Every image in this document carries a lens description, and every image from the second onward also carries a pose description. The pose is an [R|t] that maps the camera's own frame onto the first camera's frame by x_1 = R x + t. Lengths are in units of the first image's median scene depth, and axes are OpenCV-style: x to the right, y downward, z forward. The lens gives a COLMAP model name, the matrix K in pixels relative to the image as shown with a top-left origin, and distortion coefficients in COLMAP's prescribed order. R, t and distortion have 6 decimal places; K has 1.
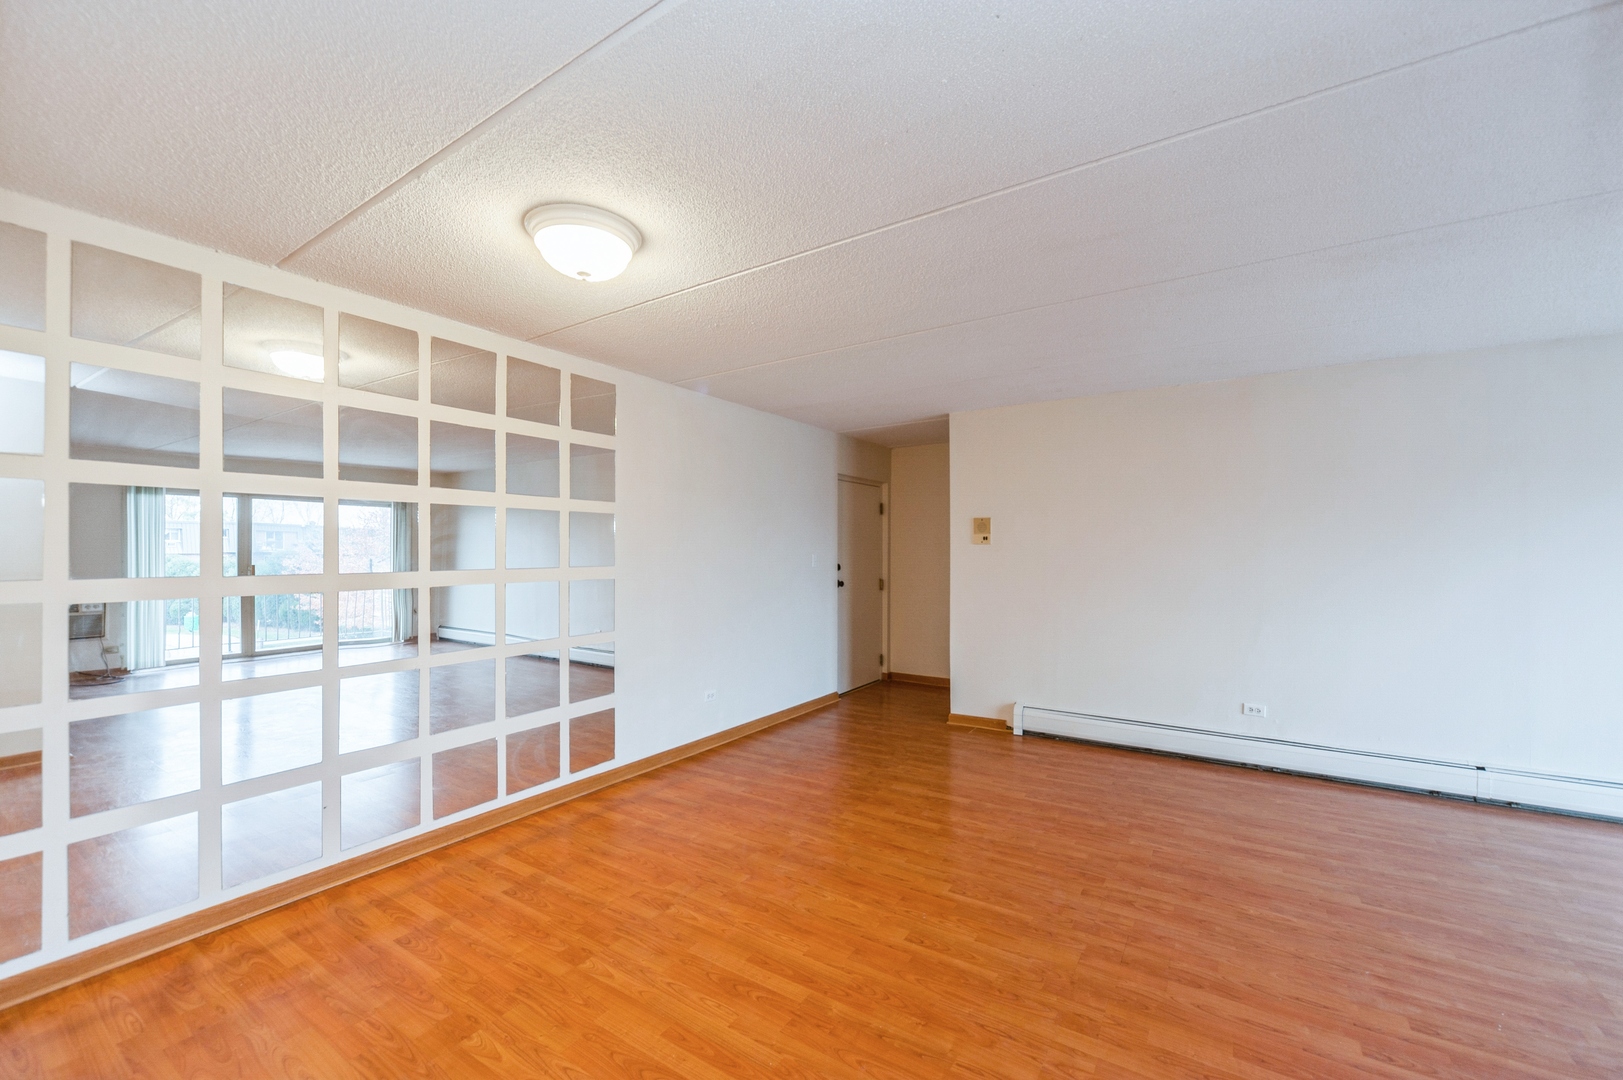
lens RADIAL K [[655.7, 0, 796.9], [0, 655.7, 539.9], [0, 0, 1]] dist [-0.006398, -0.000245]
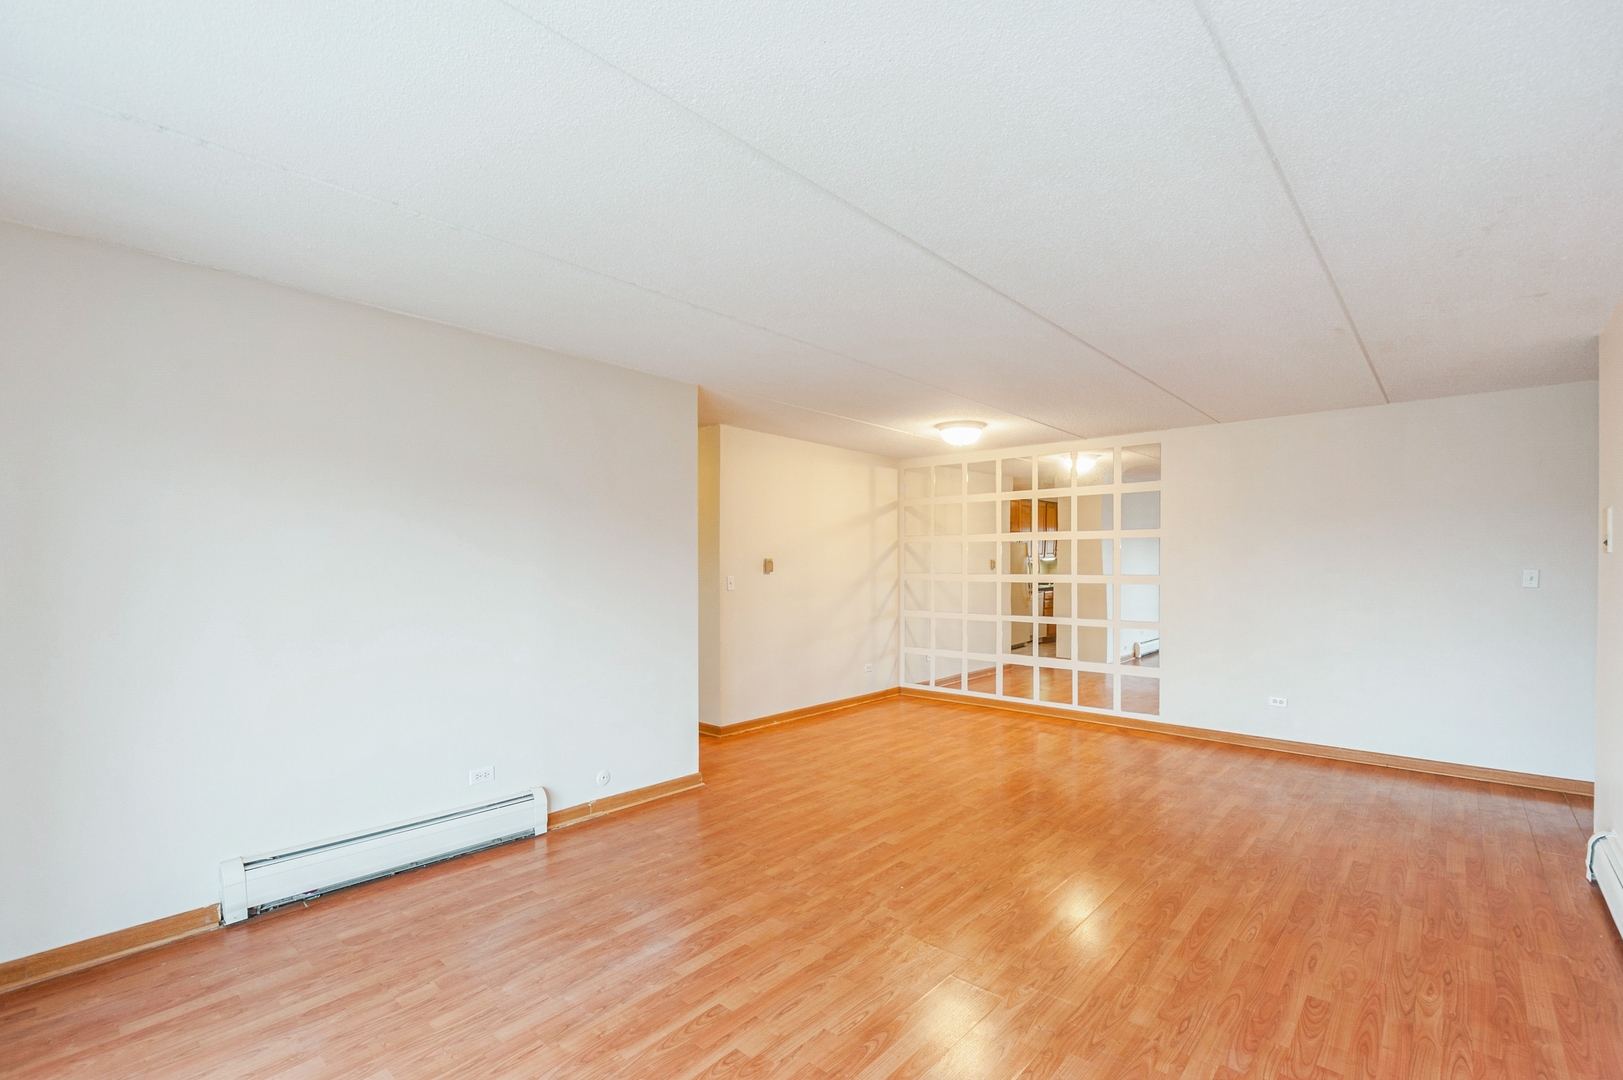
lens RADIAL K [[706.6, 0, 826.6], [0, 706.6, 556.3], [0, 0, 1]] dist [-0.005123, 0.000921]
pose [[-0.128679, -0.009846, -0.991637, 1.720795], [0.014963, 0.999818, -0.011869, 0.009415], [0.991573, -0.016365, -0.128508, 0.668027]]
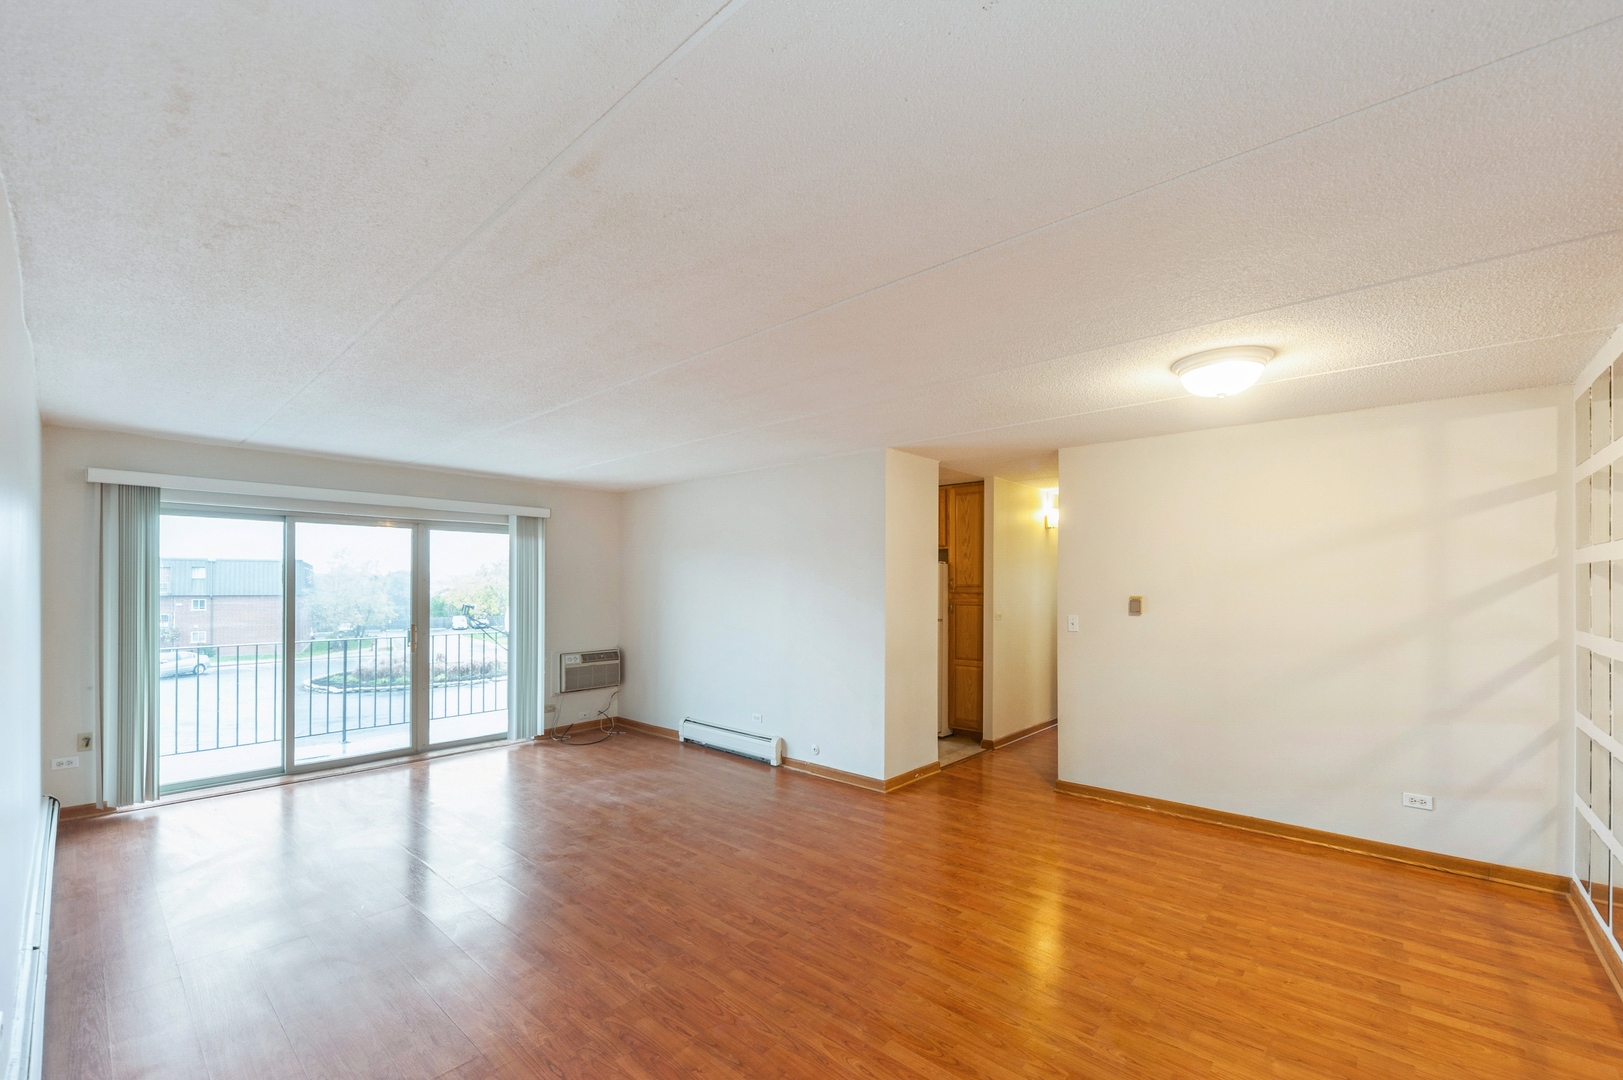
lens RADIAL K [[655.7, 0, 819.0], [0, 655.7, 588.5], [0, 0, 1]] dist [-0.006398, -0.000245]
pose [[-0.992915, -0.002037, 0.118811, 0.229740], [-0.003582, 0.999912, -0.012794, -0.006044], [-0.118774, -0.013129, -0.992835, 1.830071]]
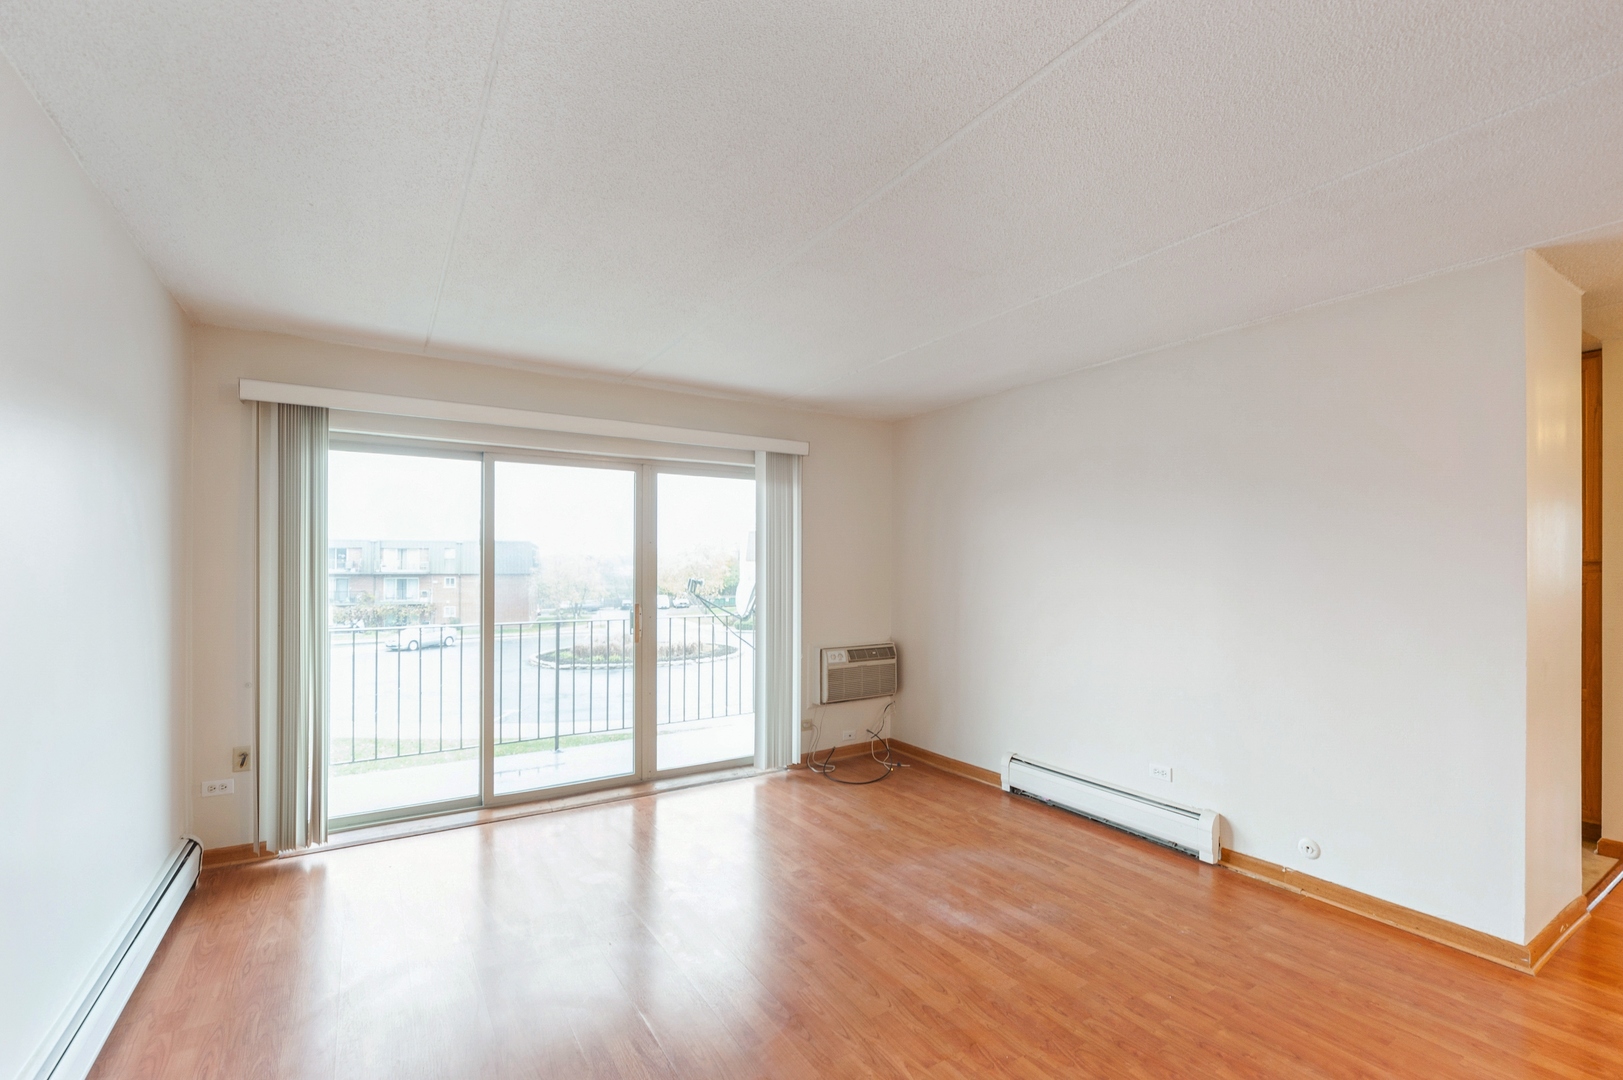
lens RADIAL K [[706.6, 0, 819.3], [0, 706.6, 576.3], [0, 0, 1]] dist [-0.005123, 0.000921]
pose [[-0.920676, -0.007645, 0.390252, 0.704738], [-0.008693, 0.999962, -0.000920, 0.019750], [-0.390230, -0.004239, -0.920708, 1.286589]]
